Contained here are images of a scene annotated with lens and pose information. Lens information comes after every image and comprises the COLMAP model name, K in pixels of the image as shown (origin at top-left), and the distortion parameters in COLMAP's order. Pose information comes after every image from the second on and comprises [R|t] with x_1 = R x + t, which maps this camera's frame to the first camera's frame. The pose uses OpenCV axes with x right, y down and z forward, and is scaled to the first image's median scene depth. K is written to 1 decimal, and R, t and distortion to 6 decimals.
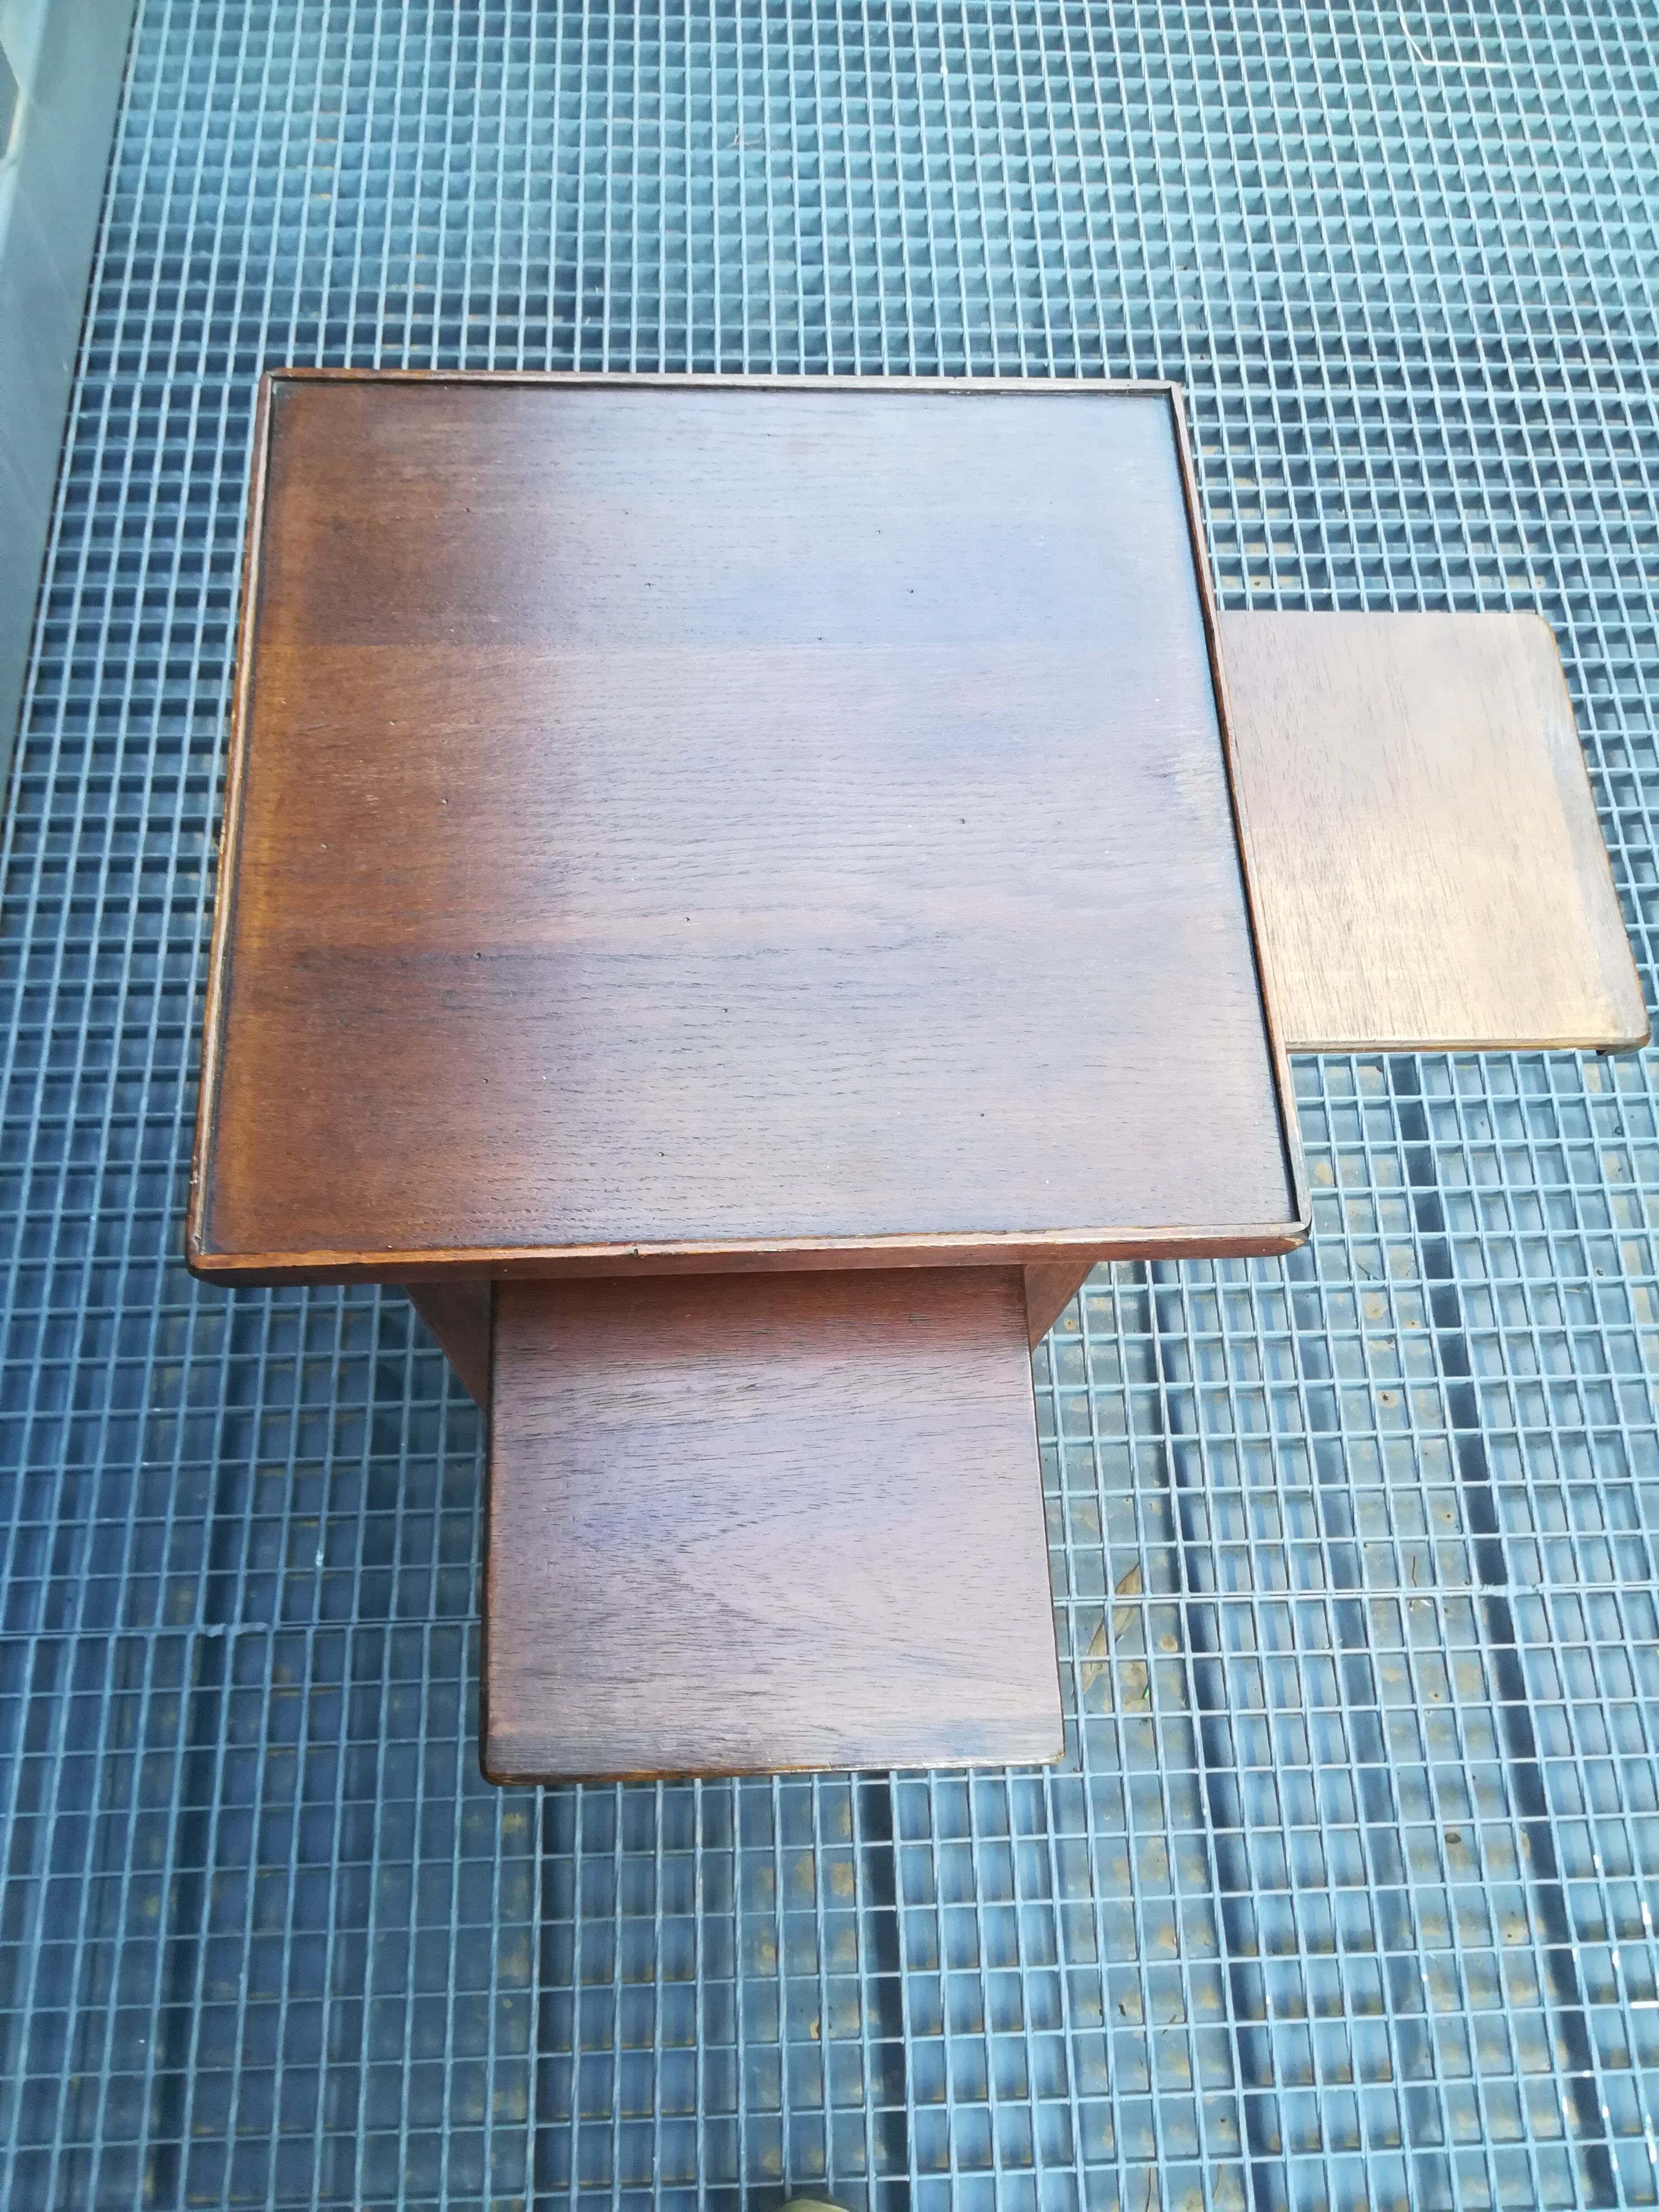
lens RADIAL K [[1674.1, 0, 829.5], [0, 1674.1, 1106.0], [0, 0, 1]] dist [0.004624, -0.052575]
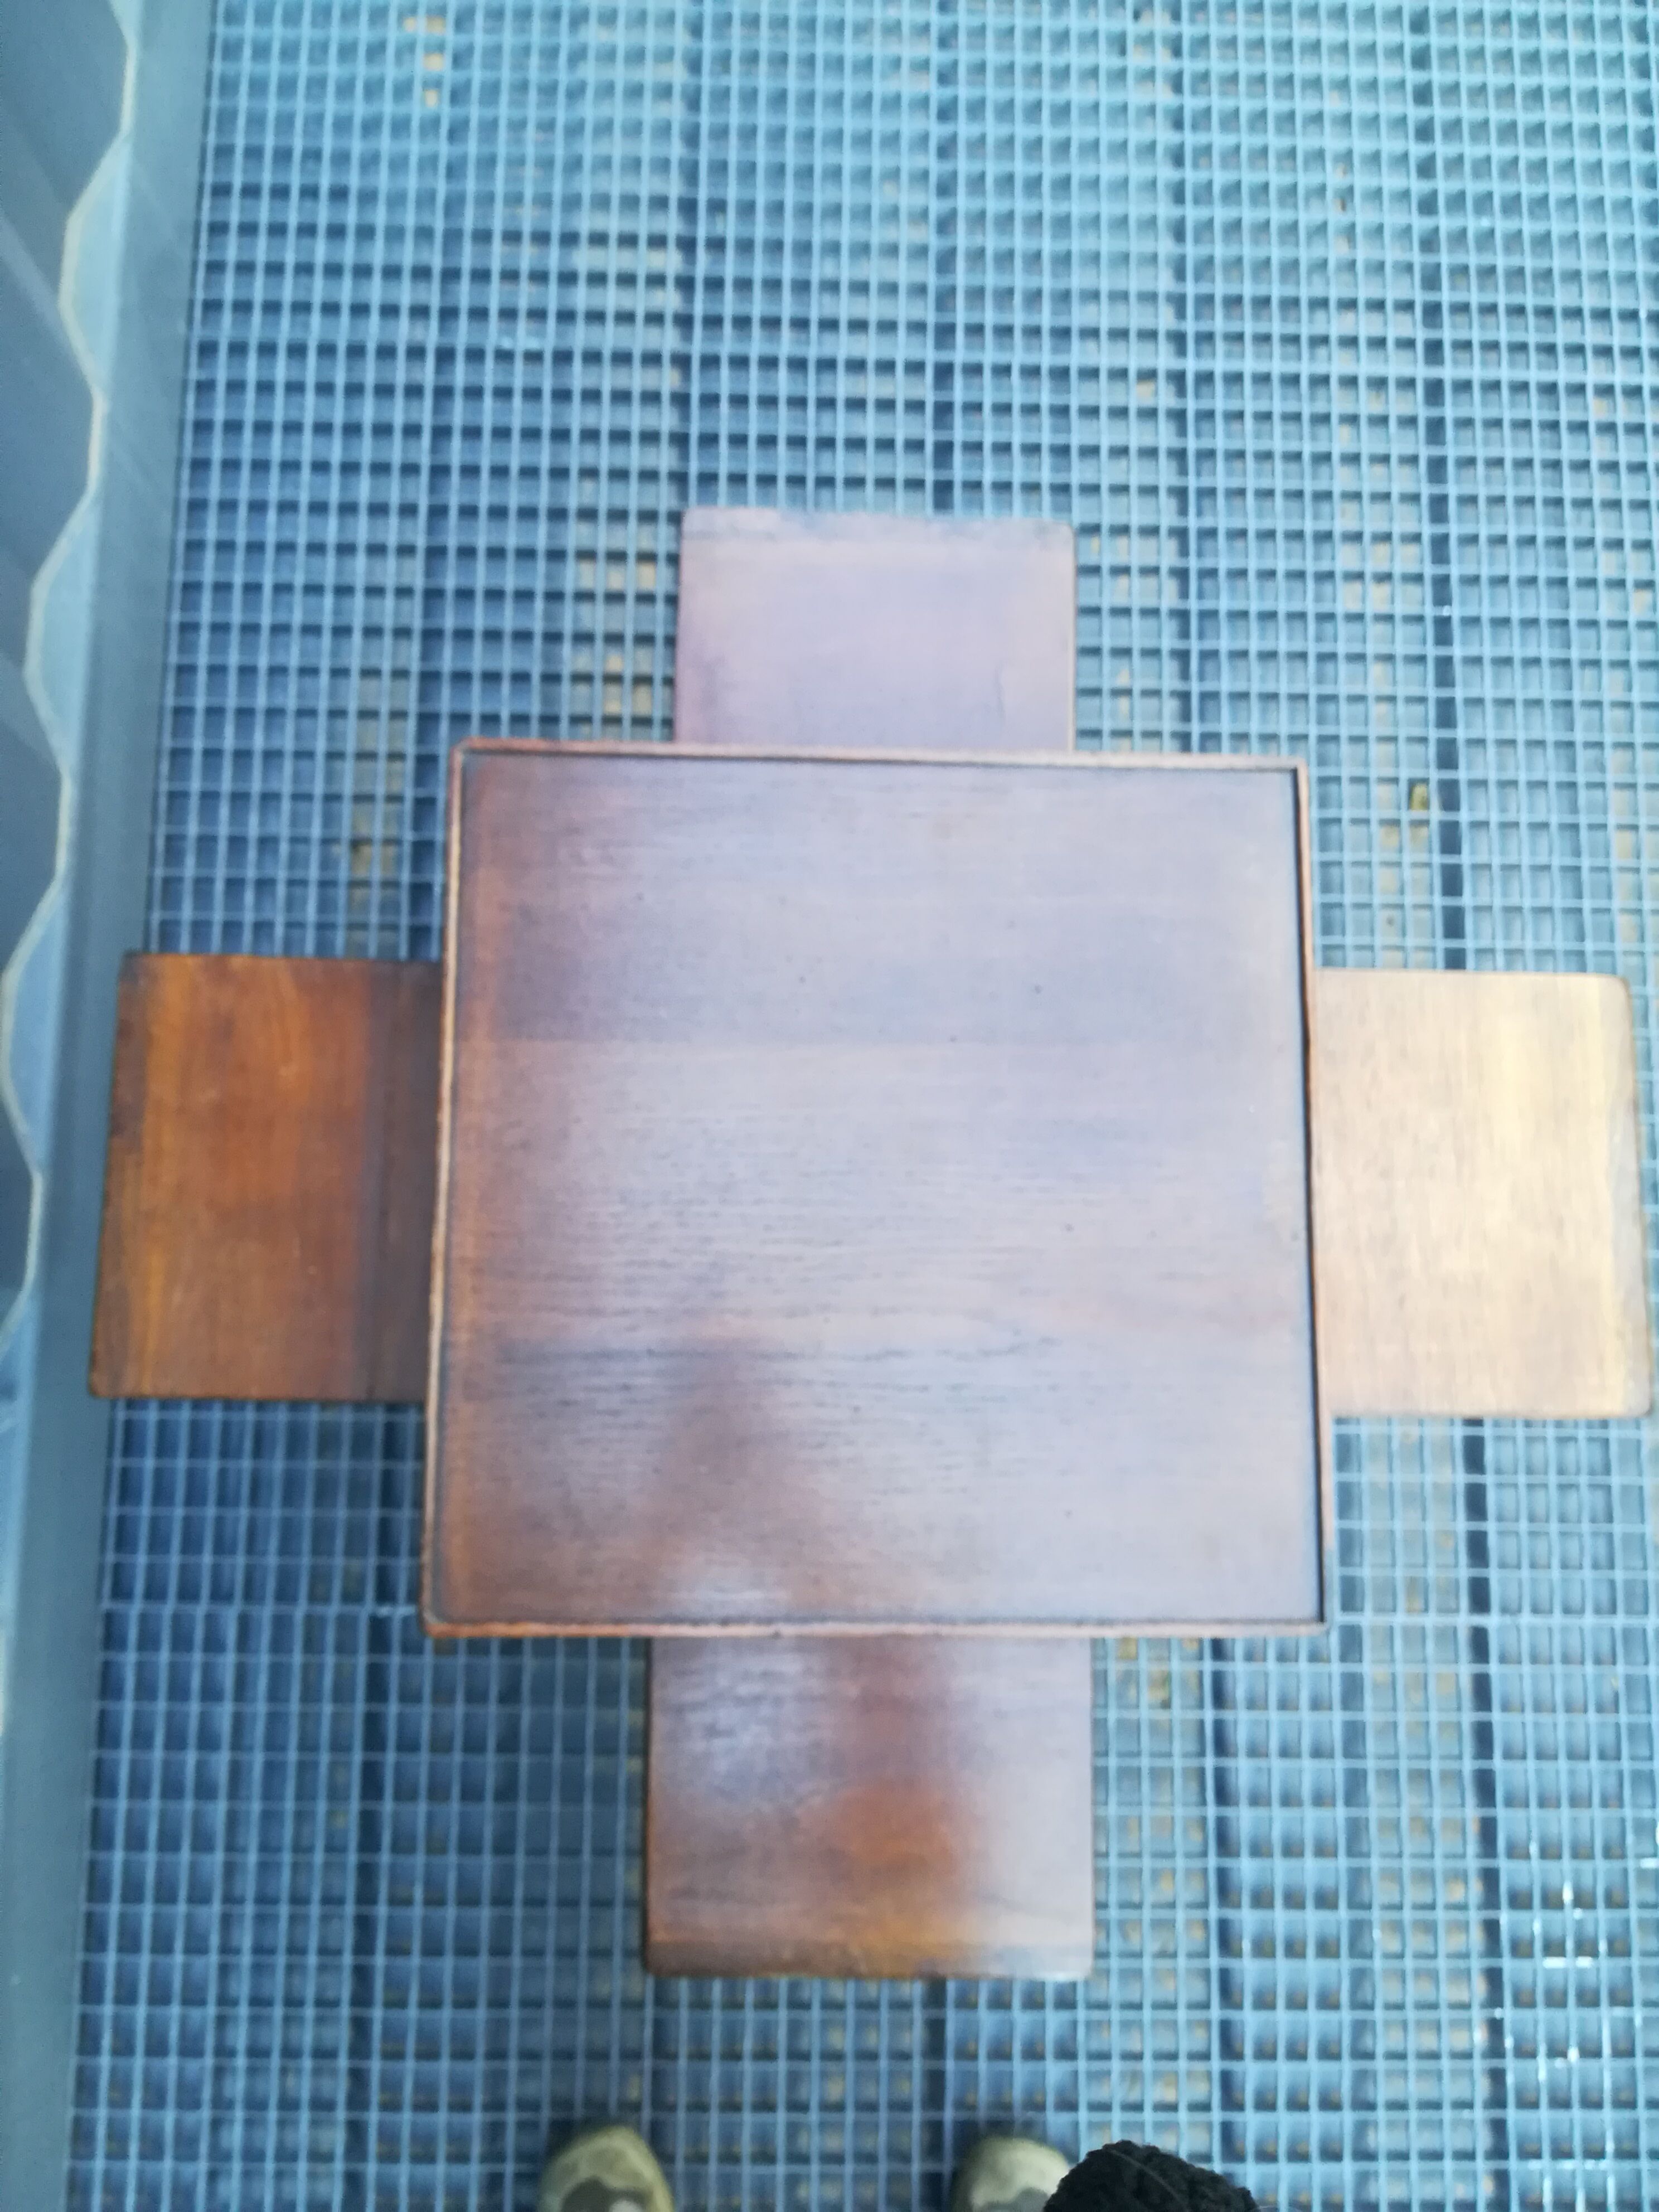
lens RADIAL K [[1674.1, 0, 829.5], [0, 1674.1, 1106.0], [0, 0, 1]] dist [0.004624, -0.052575]
pose [[0.998337, 0.049588, -0.029389, -0.049712], [-0.041645, 0.972991, 0.227057, -0.459484], [0.039855, -0.225455, 0.973438, -0.090299]]
